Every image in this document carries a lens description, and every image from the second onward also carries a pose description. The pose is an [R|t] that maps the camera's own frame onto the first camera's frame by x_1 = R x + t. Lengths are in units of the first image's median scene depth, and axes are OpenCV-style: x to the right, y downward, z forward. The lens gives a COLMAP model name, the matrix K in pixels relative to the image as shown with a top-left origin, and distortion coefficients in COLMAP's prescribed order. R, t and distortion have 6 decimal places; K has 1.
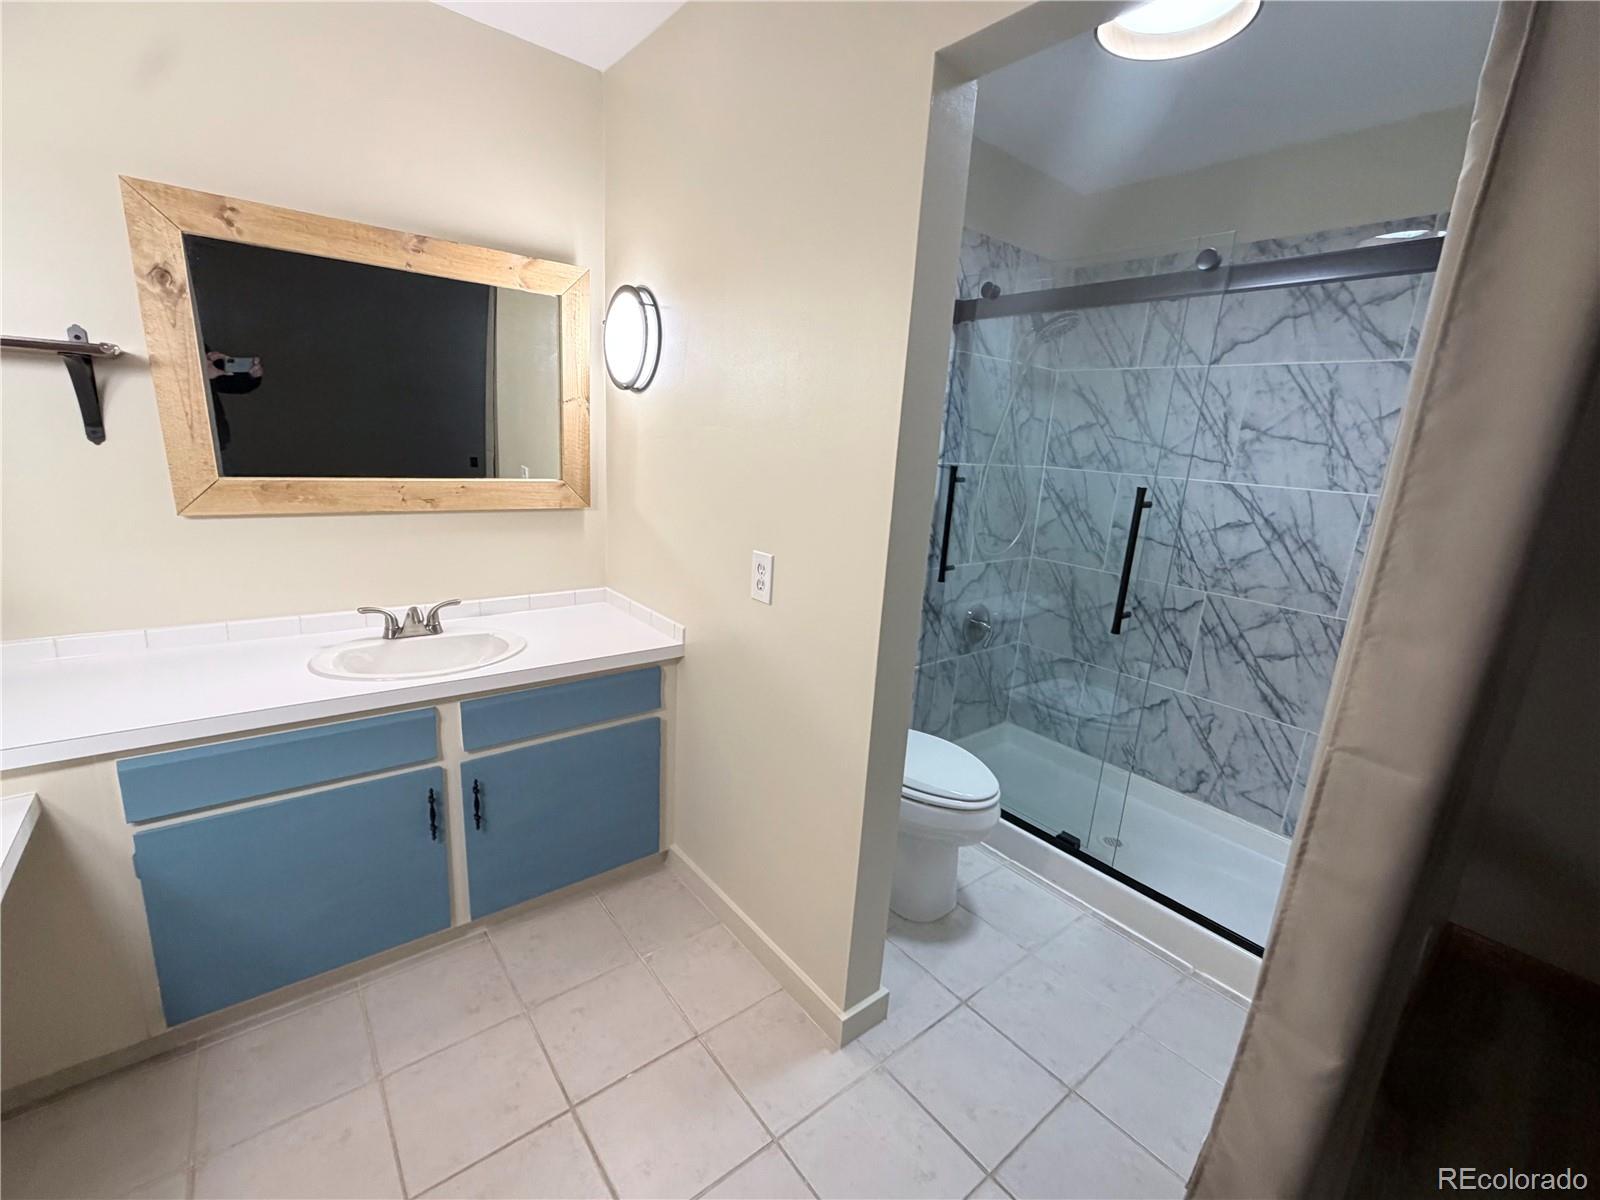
lens RADIAL K [[685.4, 0, 800.0], [0, 685.4, 600.0], [0, 0, 1]] dist [0.002380, 0.000038]
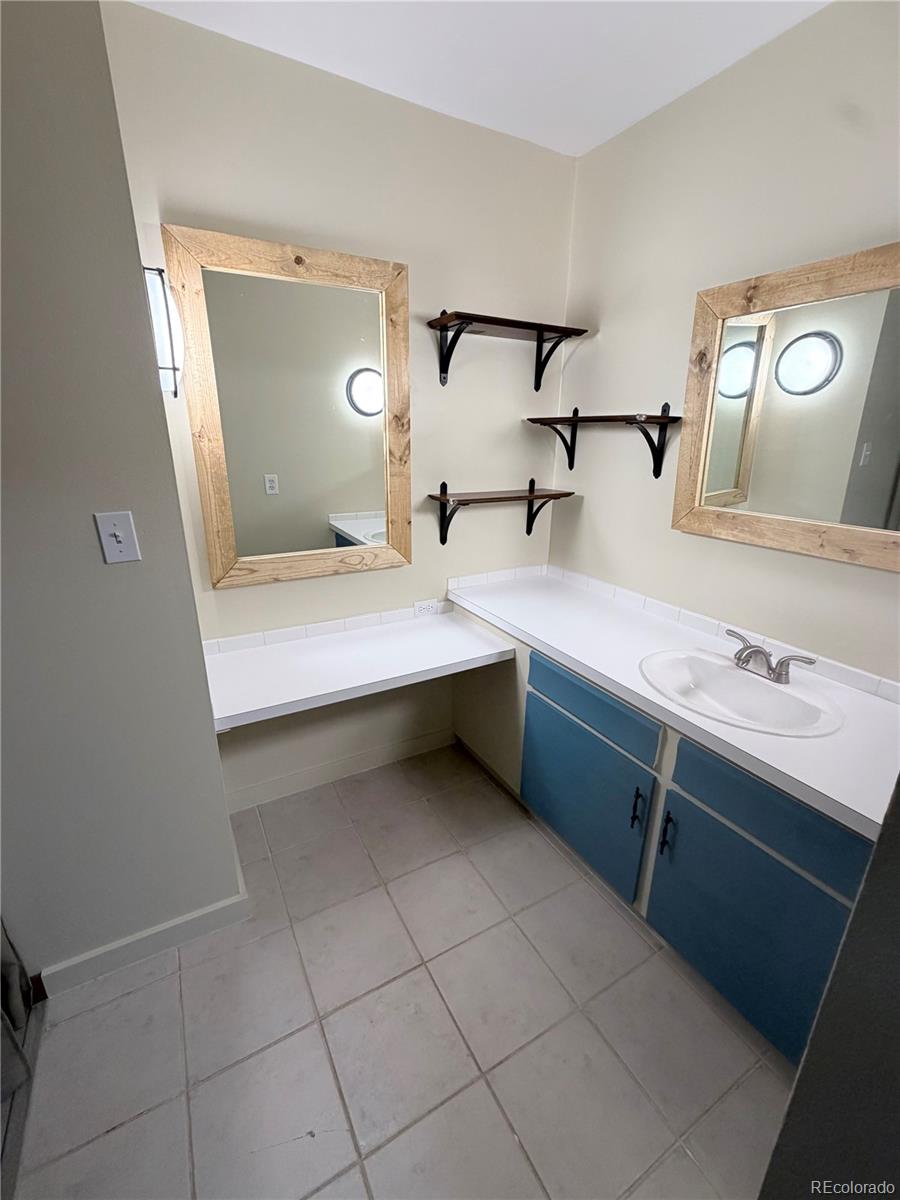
lens RADIAL K [[514.0, 0, 450.0], [0, 514.0, 600.0], [0, 0, 1]] dist [0.002380, 0.000038]
pose [[-0.159798, 0.247767, -0.955550, 0.257158], [-0.254575, 0.924903, 0.282393, -0.177754], [0.953759, 0.288385, -0.084722, 0.715479]]
